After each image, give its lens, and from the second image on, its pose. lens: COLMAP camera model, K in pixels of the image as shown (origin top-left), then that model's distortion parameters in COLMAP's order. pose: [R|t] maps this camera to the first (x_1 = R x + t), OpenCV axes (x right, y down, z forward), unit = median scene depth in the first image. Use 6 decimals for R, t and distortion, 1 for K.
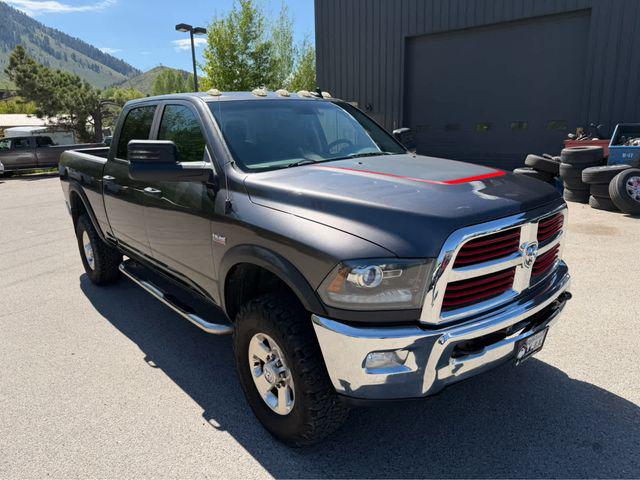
lens RADIAL K [[459.4, 0, 321.2], [0, 459.4, 242.7], [0, 0, 1]] dist [-0.002622, -0.005048]
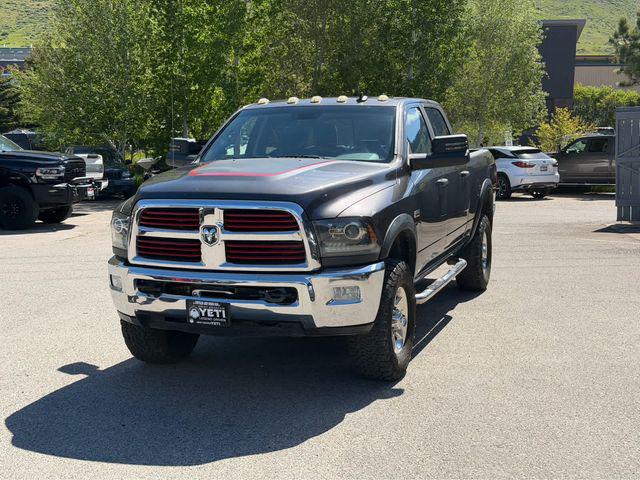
lens RADIAL K [[887.5, 0, 324.2], [0, 887.5, 241.5], [0, 0, 1]] dist [0.136815, -0.061038]
pose [[0.508665, 0.125890, -0.851711, 0.619207], [-0.222232, 0.974927, 0.011380, -0.012390], [0.831789, 0.183489, 0.523889, -0.000223]]
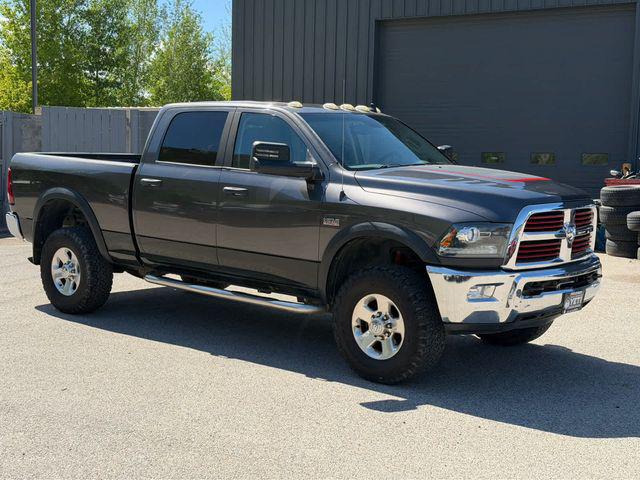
lens RADIAL K [[907.3, 0, 312.0], [0, 907.3, 239.5], [0, 0, 1]] dist [0.116201, -0.004105]
pose [[0.986270, 0.034168, 0.161569, -0.181345], [-0.009364, 0.988358, -0.151855, 0.111288], [-0.164877, 0.148257, 0.975108, -0.372397]]
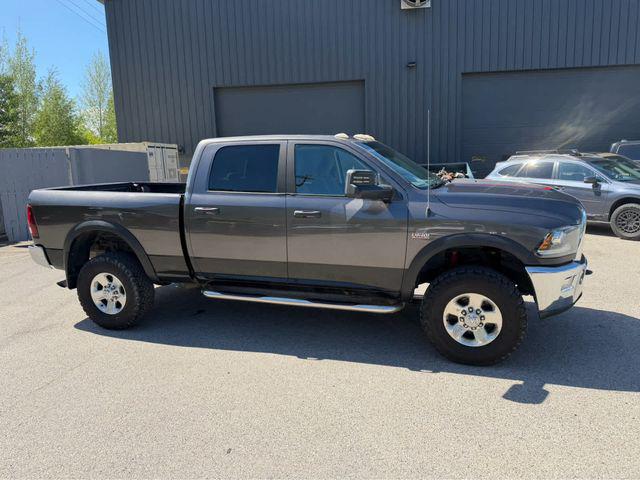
lens RADIAL K [[456.0, 0, 320.0], [0, 456.0, 240.0], [0, 0, 1]] dist [0.020829, -0.032265]
pose [[0.845906, -0.087220, 0.526152, -0.334914], [0.137676, 0.988811, -0.057429, 0.011605], [-0.515256, 0.121018, 0.848449, -0.010169]]
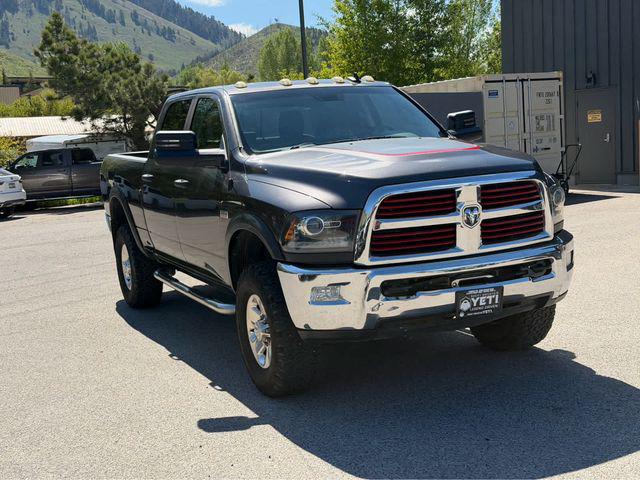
lens RADIAL K [[899.0, 0, 320.0], [0, 899.0, 240.0], [0, 0, 1]] dist [0.144481, -0.057715]
pose [[0.961353, -0.003925, -0.275291, 0.164068], [-0.028930, 0.992923, -0.115185, 0.081144], [0.273795, 0.118698, 0.954436, -0.278858]]
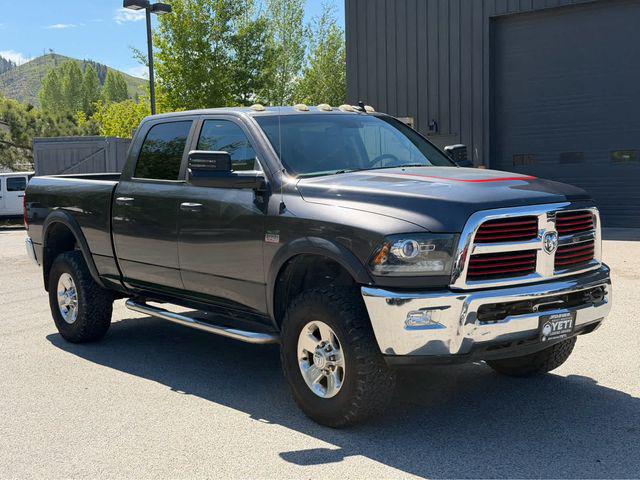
lens RADIAL K [[902.4, 0, 319.8], [0, 902.4, 228.0], [0, 0, 1]] dist [0.121961, 0.002419]
pose [[0.999452, 0.001917, -0.033042, -0.011205], [-0.007736, 0.984199, -0.176898, 0.092725], [0.032181, 0.177056, 0.983674, -0.295048]]
